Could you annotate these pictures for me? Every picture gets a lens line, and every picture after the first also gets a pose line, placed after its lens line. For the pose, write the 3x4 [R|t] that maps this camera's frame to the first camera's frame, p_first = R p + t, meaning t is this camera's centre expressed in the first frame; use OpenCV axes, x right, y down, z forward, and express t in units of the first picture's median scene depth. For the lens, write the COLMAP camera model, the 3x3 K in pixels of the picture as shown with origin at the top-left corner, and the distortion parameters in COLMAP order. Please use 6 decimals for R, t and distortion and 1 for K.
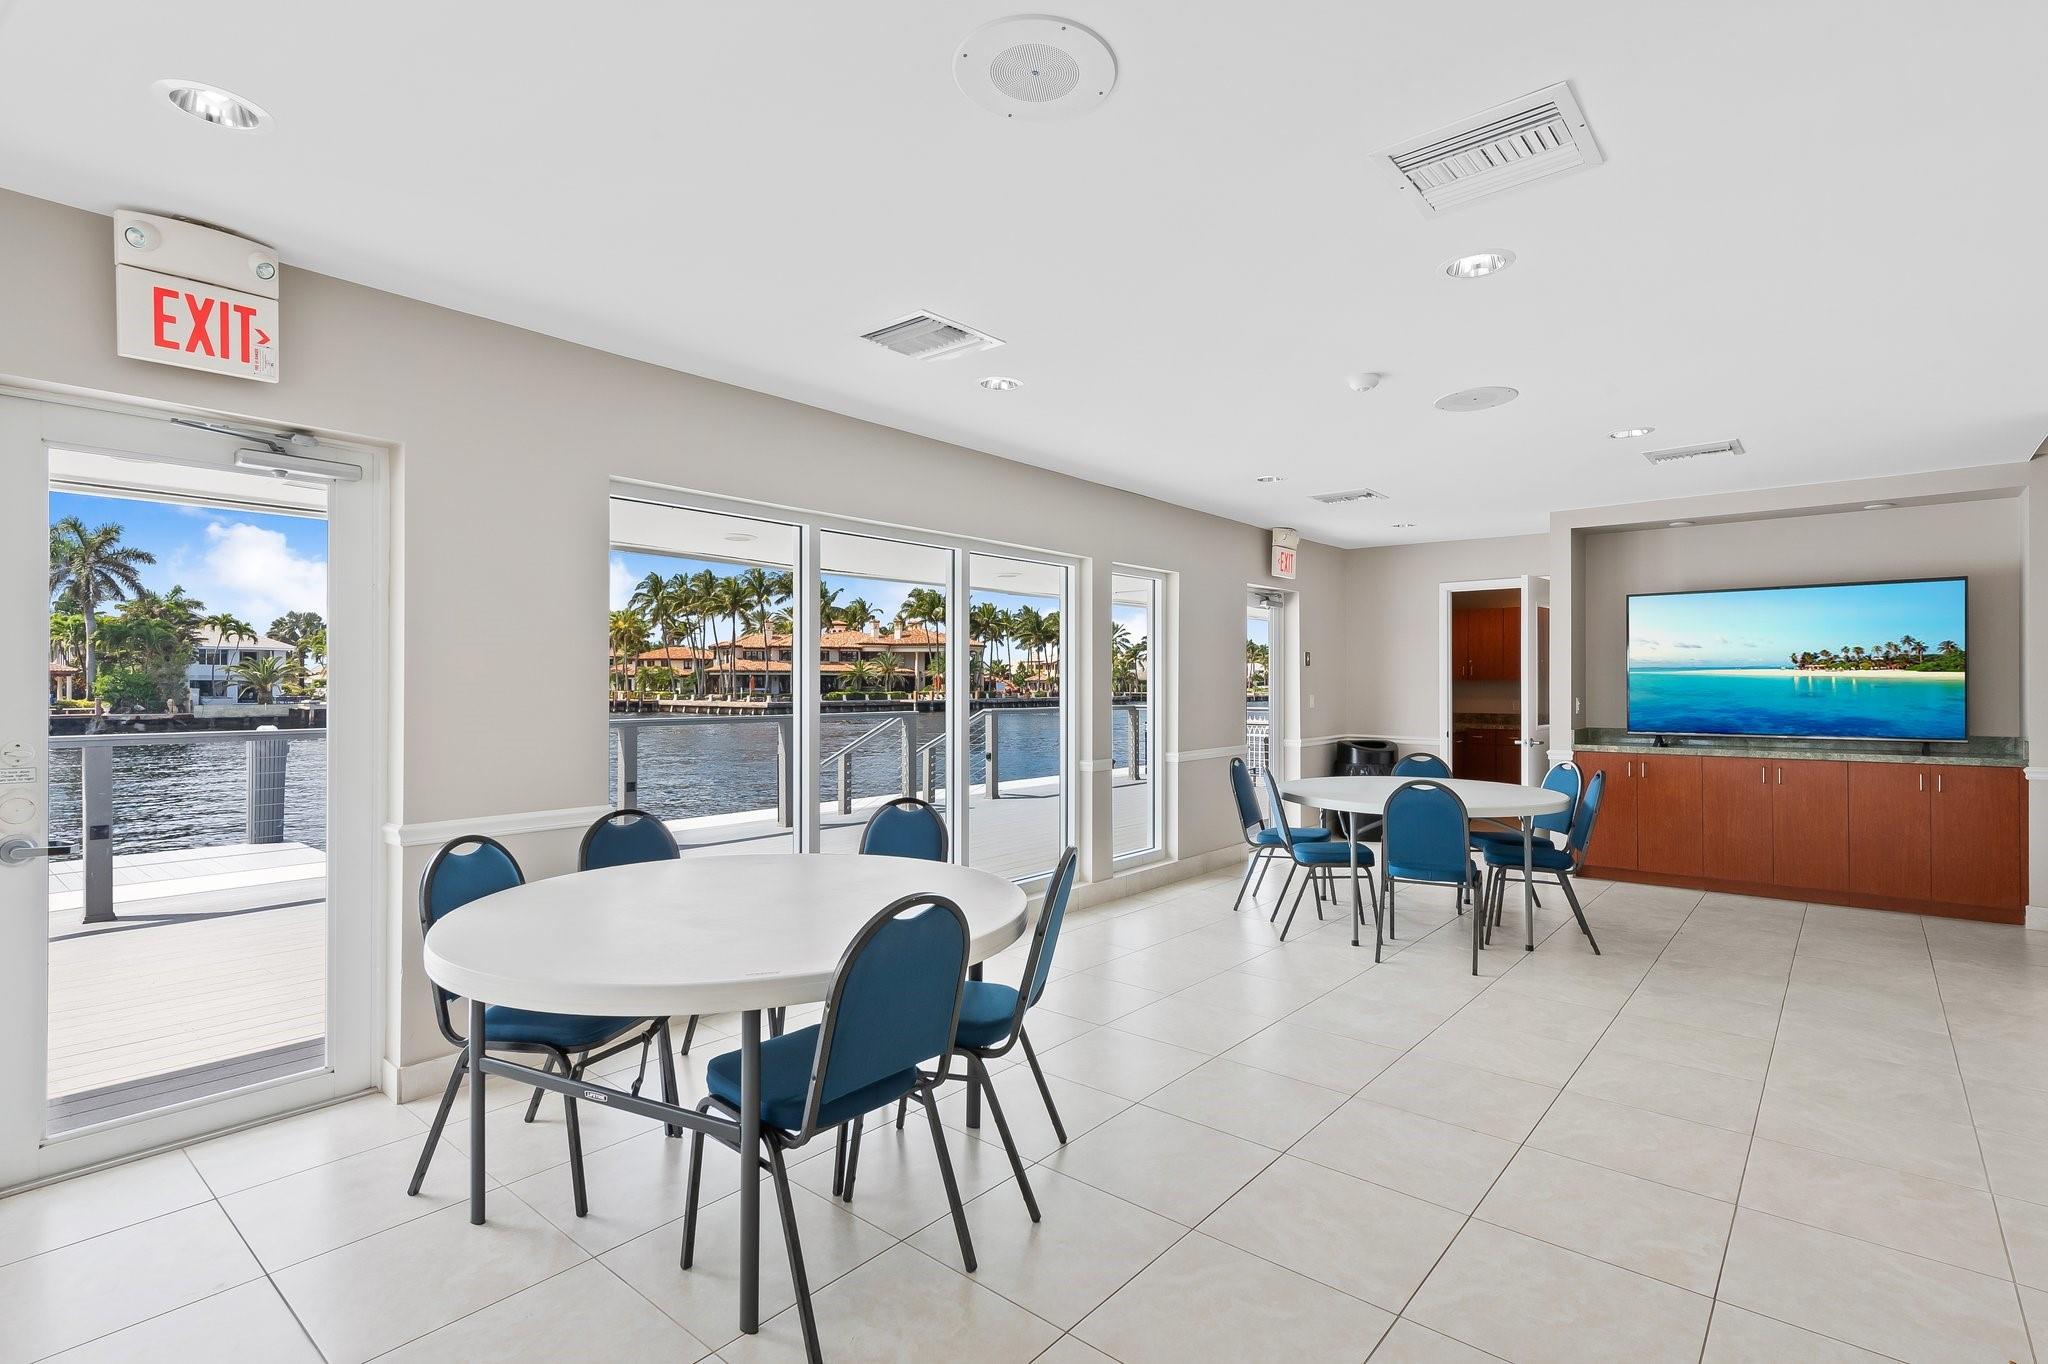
lens RADIAL K [[966.5, 0, 1024.0], [0, 966.5, 682.0], [0, 0, 1]] dist [0.022075, -0.000045]
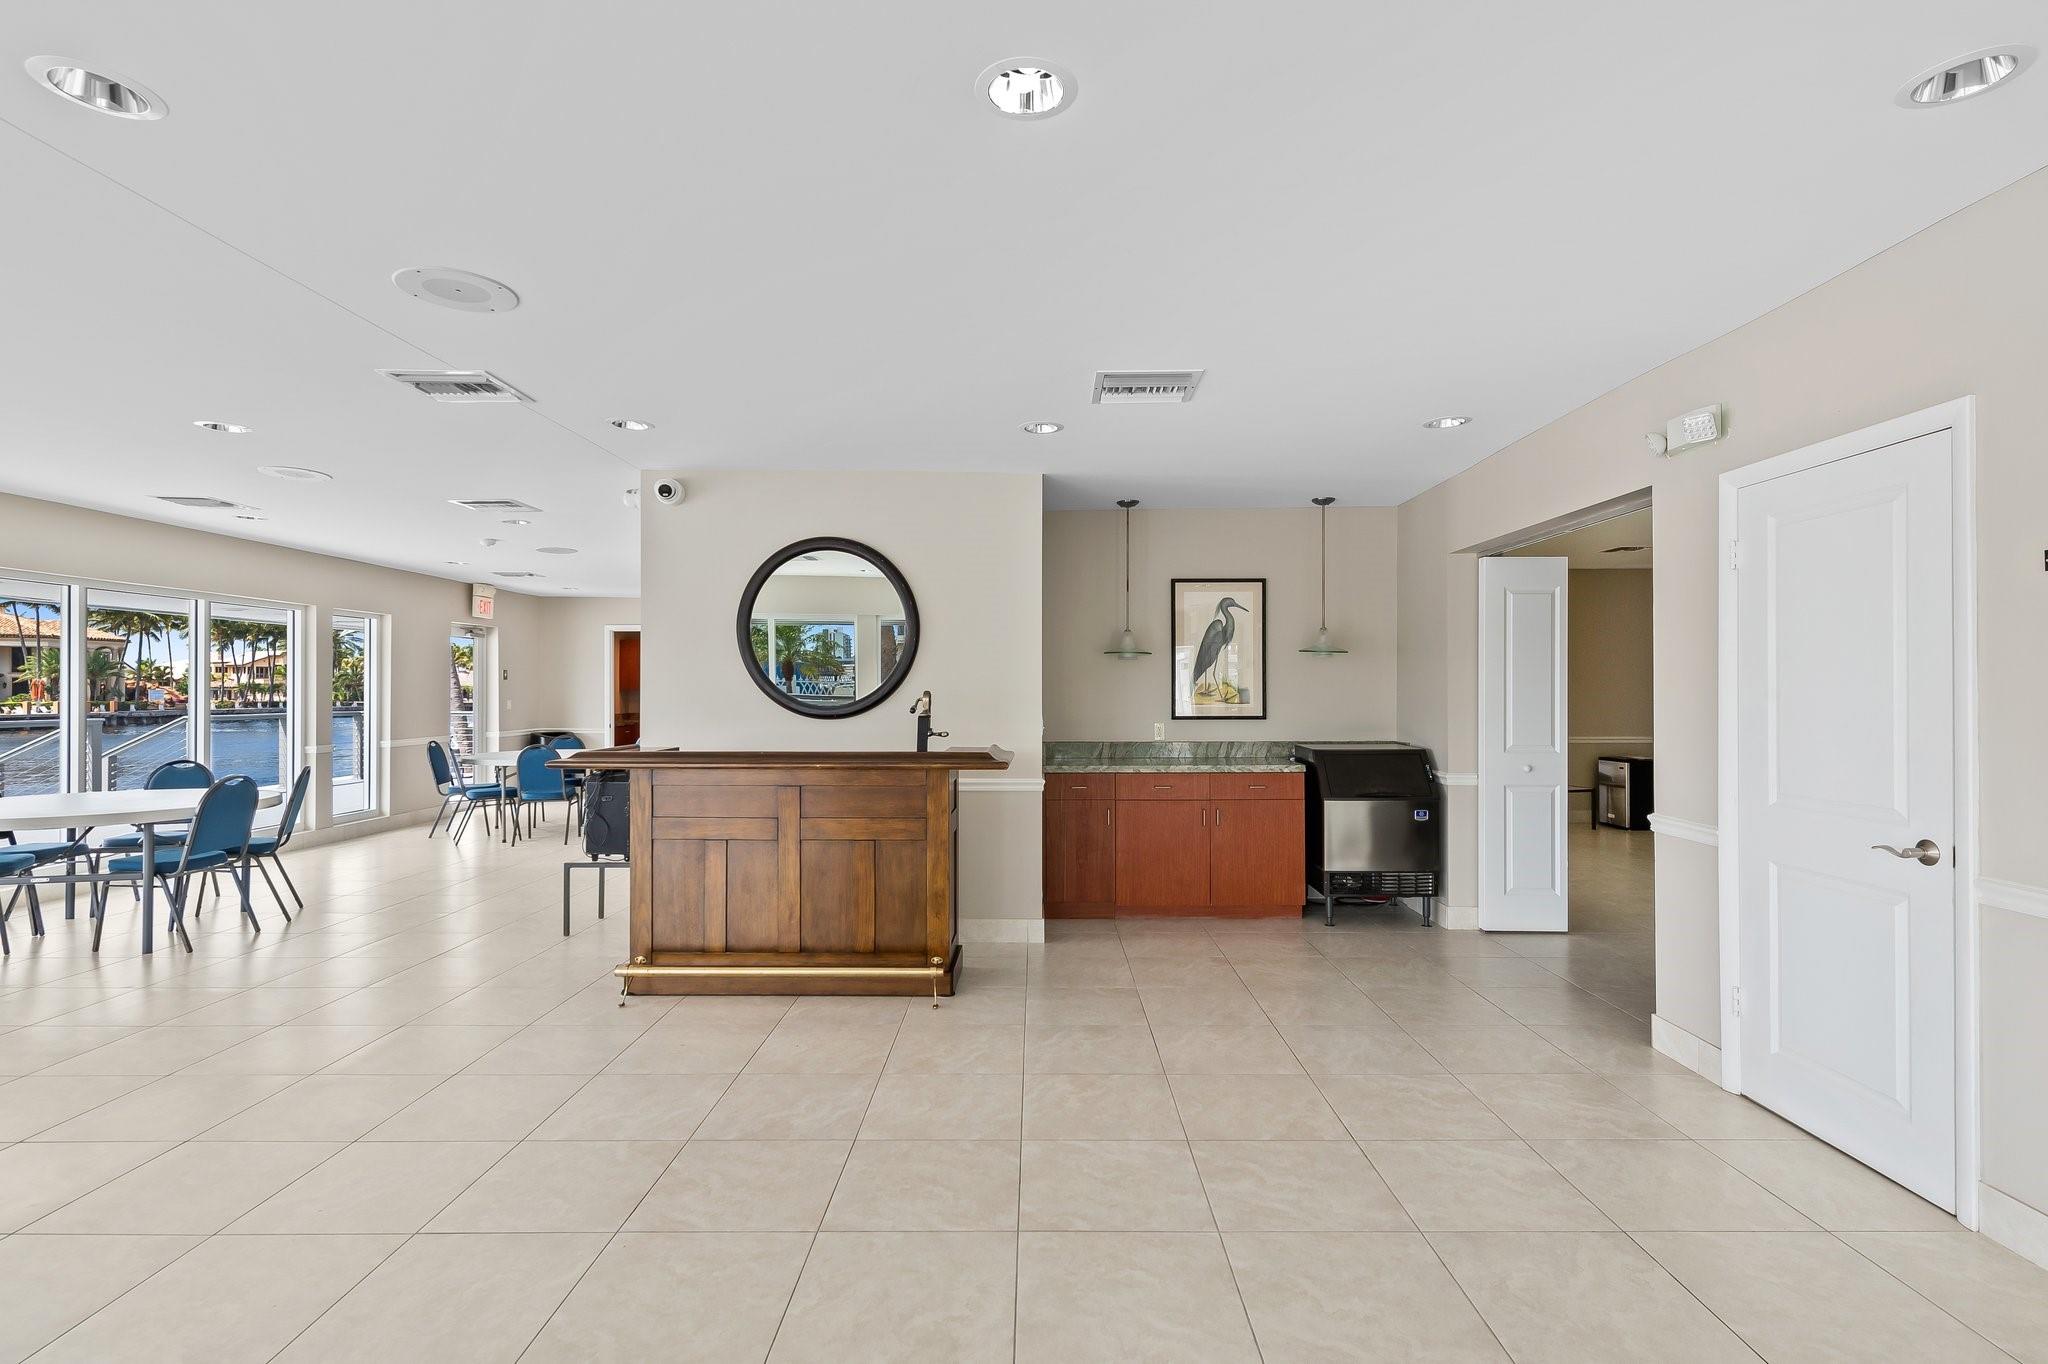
lens RADIAL K [[970.1, 0, 1031.1], [0, 970.1, 686.7], [0, 0, 1]] dist [0.005032, 0.000371]
pose [[0.758074, 0.004508, 0.652153, -0.048921], [-0.002181, 0.999988, -0.004377, -0.002031], [-0.652165, 0.001896, 0.758074, -0.578235]]
